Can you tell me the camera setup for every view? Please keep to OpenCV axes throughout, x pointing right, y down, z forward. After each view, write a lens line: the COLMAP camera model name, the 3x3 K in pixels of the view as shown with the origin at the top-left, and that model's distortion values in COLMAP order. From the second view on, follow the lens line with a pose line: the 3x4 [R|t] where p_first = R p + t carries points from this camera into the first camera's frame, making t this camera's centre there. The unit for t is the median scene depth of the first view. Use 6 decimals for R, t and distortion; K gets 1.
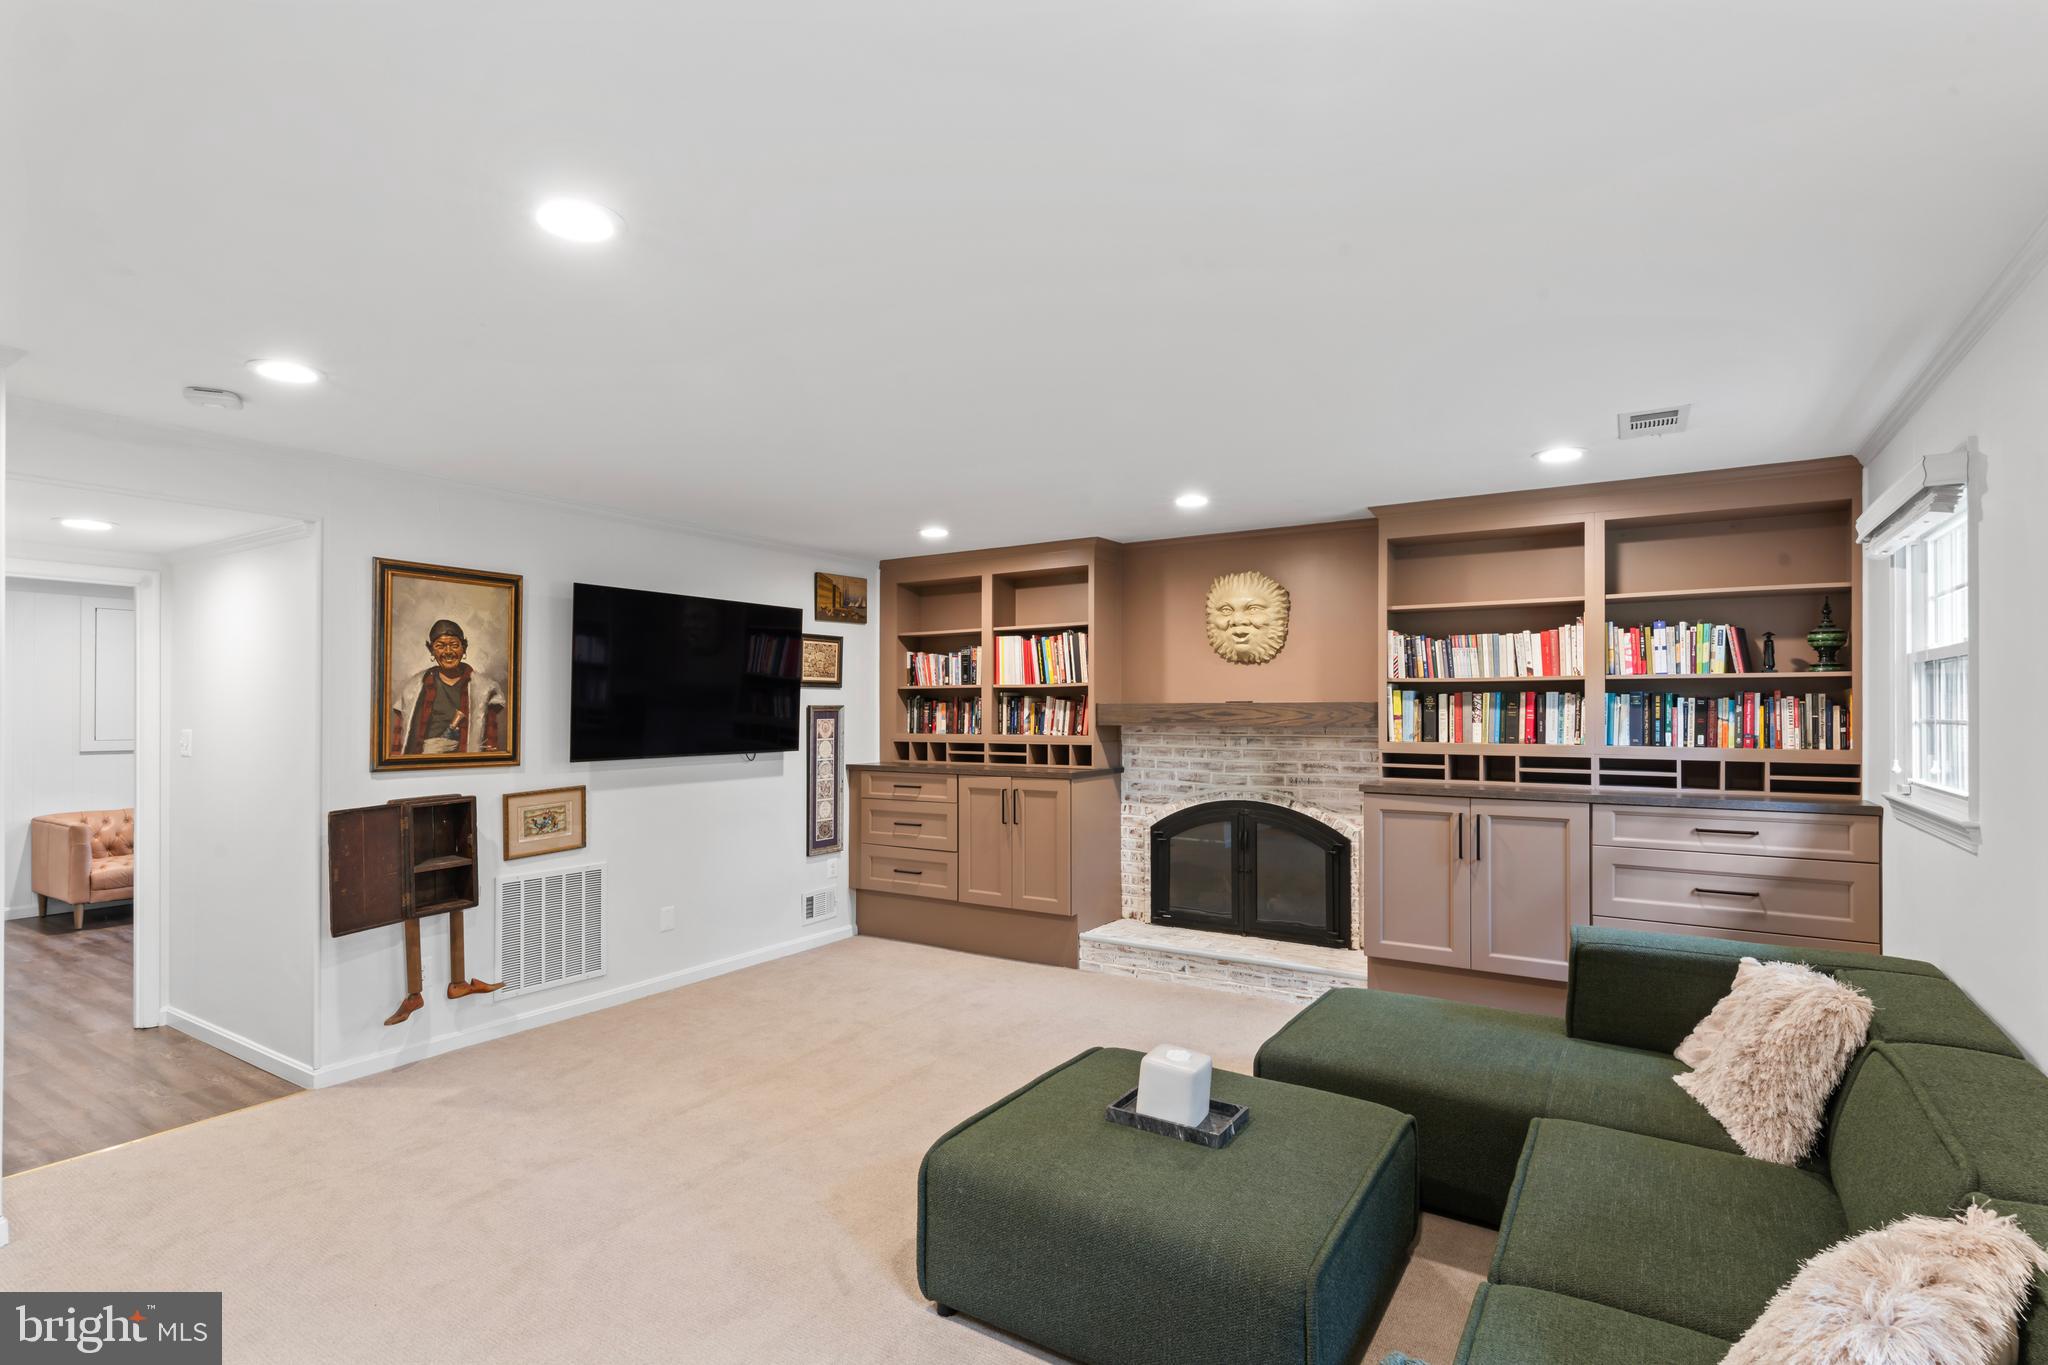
lens RADIAL K [[974.2, 0, 1029.9], [0, 974.2, 696.7], [0, 0, 1]] dist [0.000883, -0.000070]
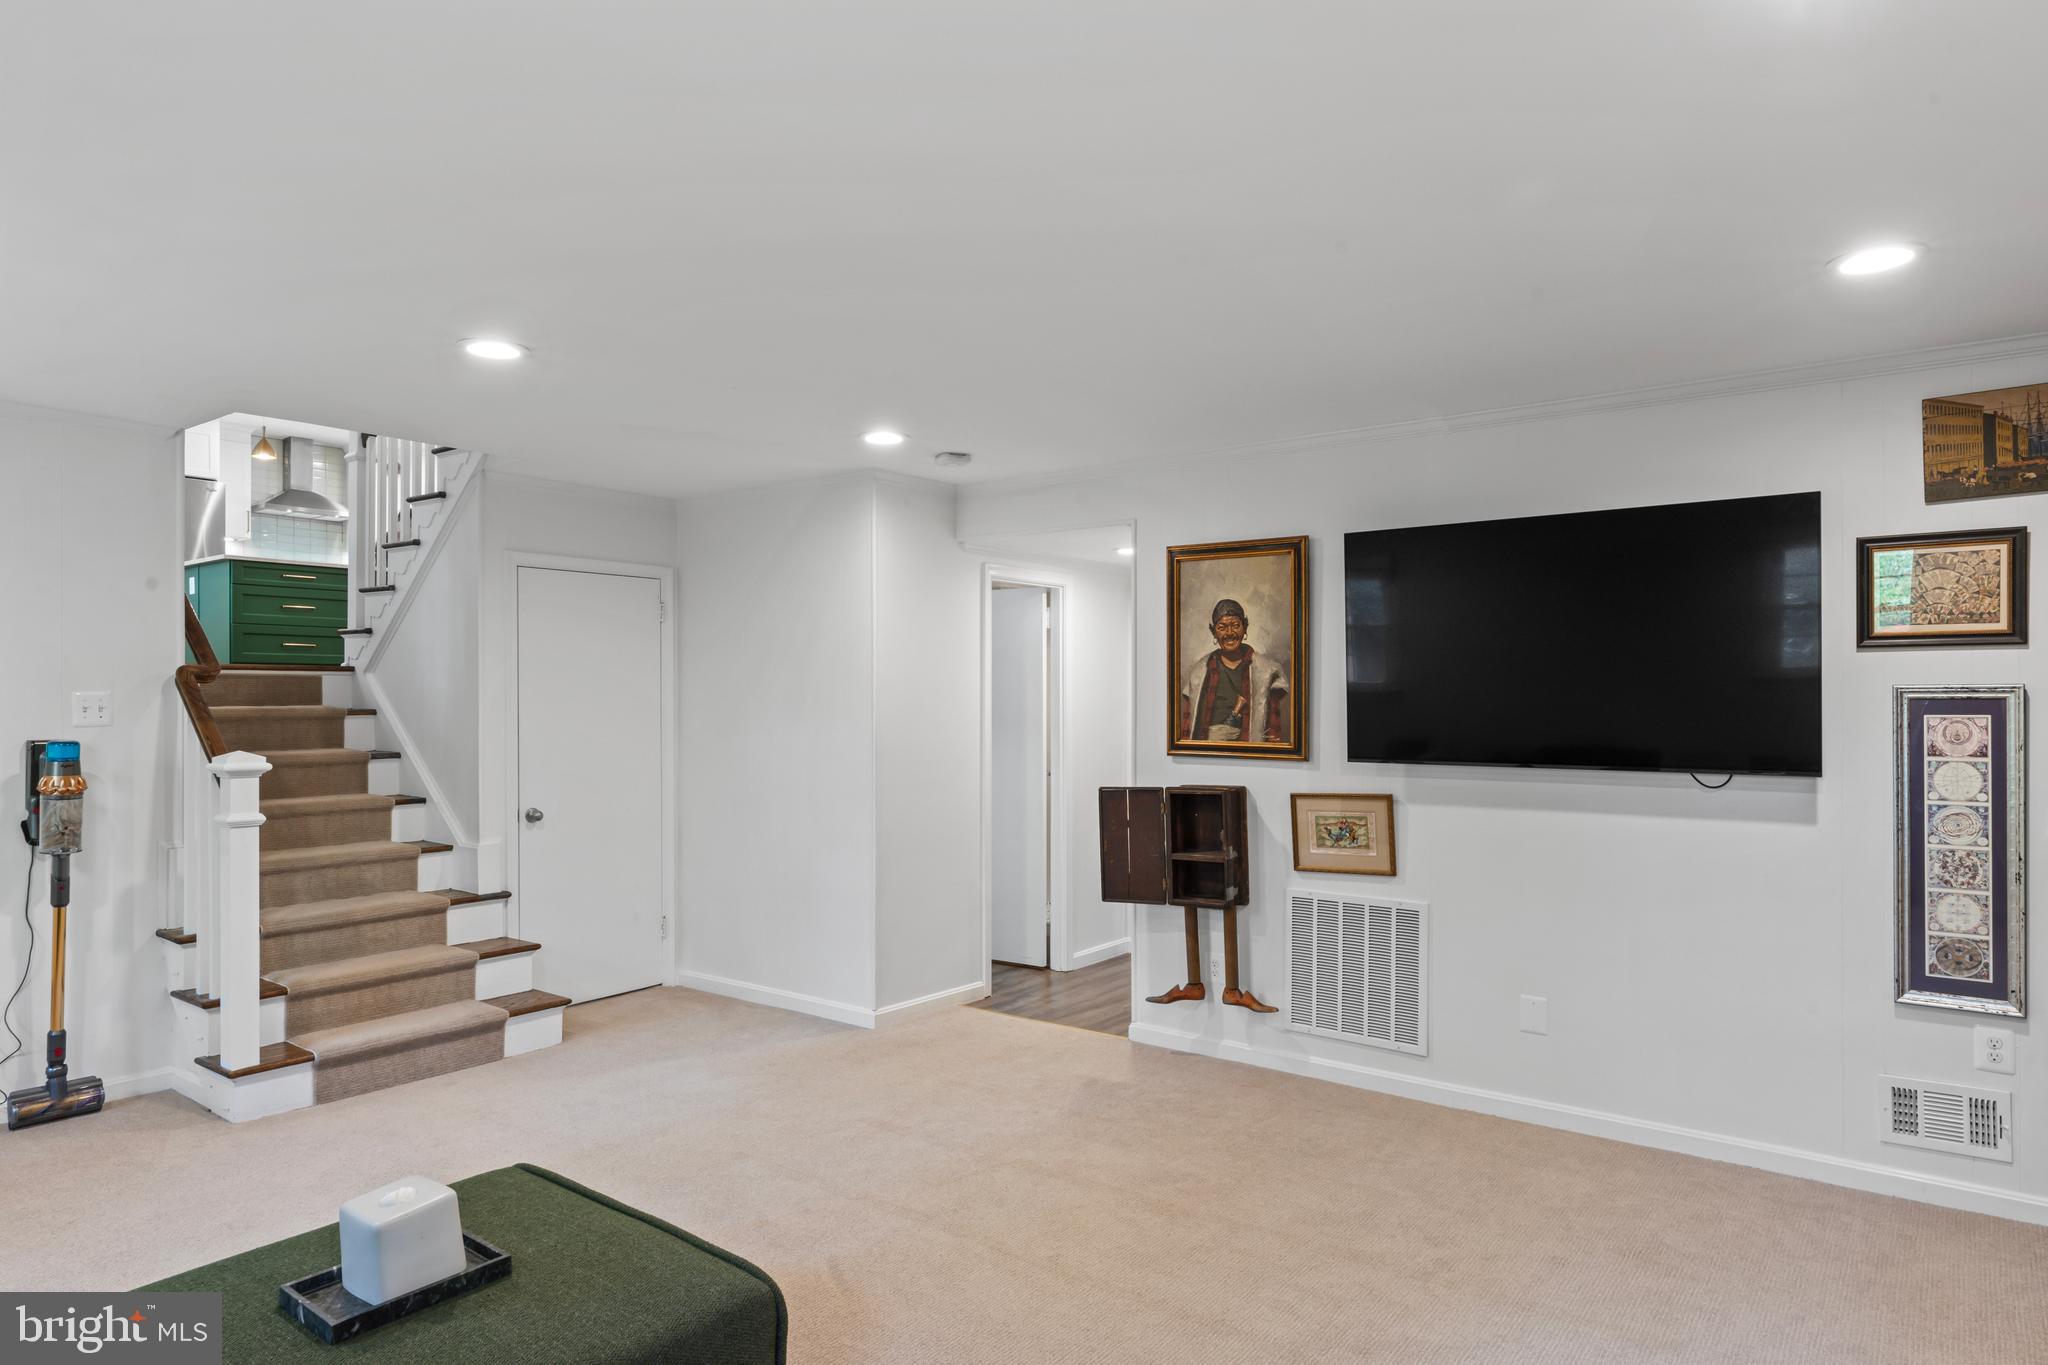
lens RADIAL K [[1199.4, 0, 1026.7], [0, 1199.4, 688.6], [0, 0, 1]] dist [0.002822, 0.000210]
pose [[-0.080633, -0.006408, -0.996723, 0.549464], [0.012998, 0.999888, -0.007480, 0.012847], [0.996659, -0.013558, -0.080541, 0.868899]]
